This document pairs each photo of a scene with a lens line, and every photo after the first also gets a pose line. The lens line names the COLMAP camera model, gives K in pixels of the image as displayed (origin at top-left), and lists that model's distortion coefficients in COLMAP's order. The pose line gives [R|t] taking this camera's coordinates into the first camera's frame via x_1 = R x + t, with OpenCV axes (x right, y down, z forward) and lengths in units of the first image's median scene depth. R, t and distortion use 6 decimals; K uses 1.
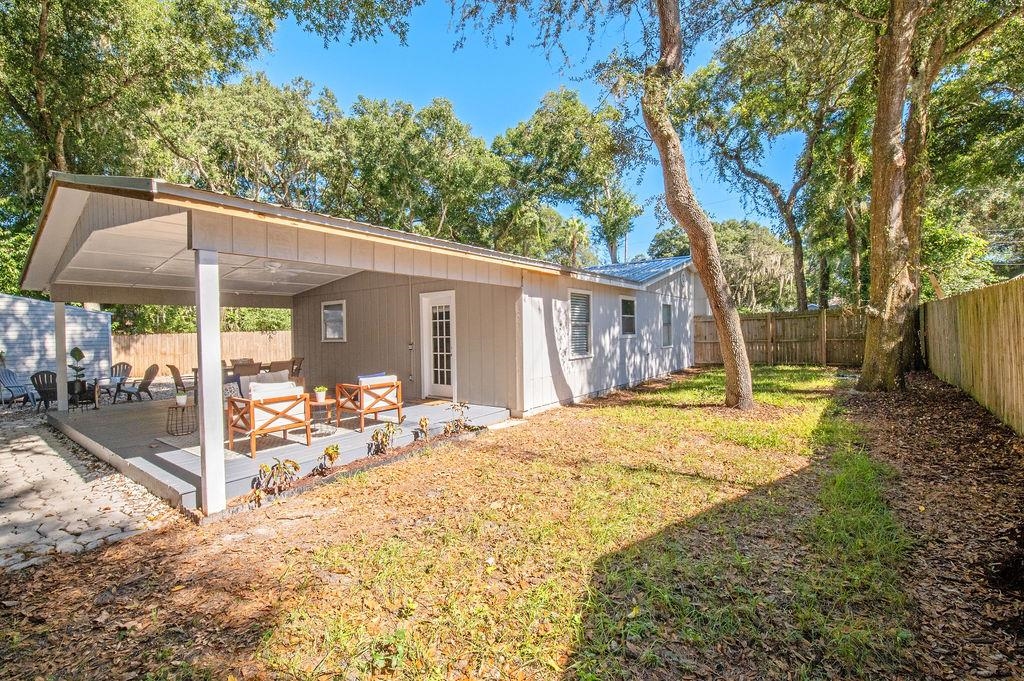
lens RADIAL K [[443.7, 0, 512.0], [0, 443.7, 340.5], [0, 0, 1]] dist [-0.004773, -0.008188]
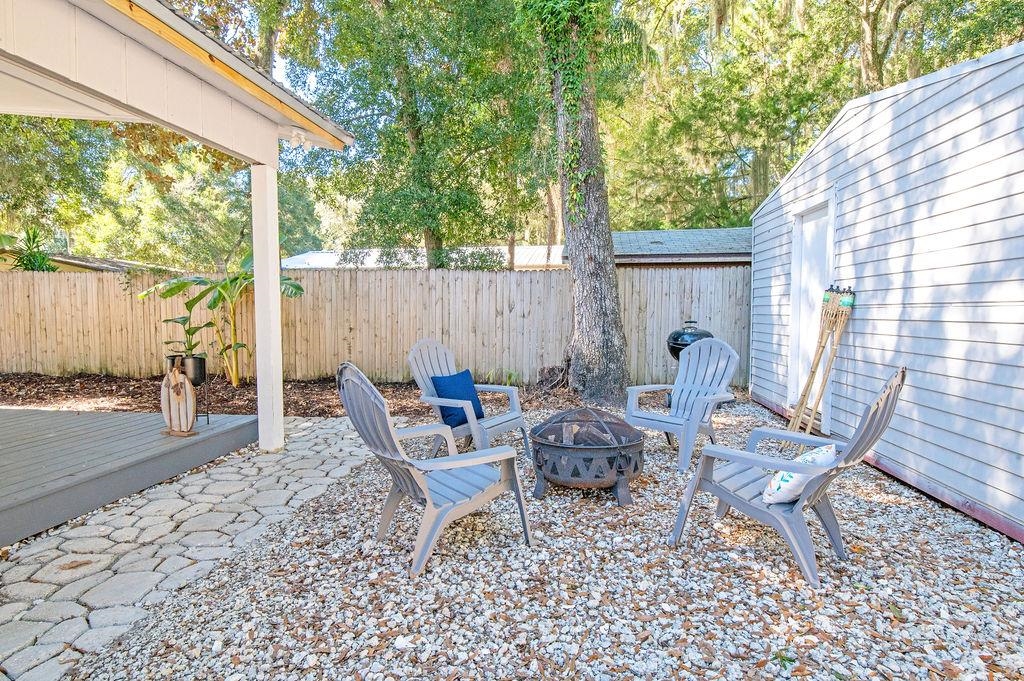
lens RADIAL K [[533.6, 0, 512.0], [0, 533.6, 340.5], [0, 0, 1]] dist [-0.001053, -0.000438]
pose [[-0.875589, 0.049186, -0.480546, -0.687141], [0.009202, 0.996320, 0.085212, 0.024093], [0.482969, 0.070188, -0.872820, 1.086025]]
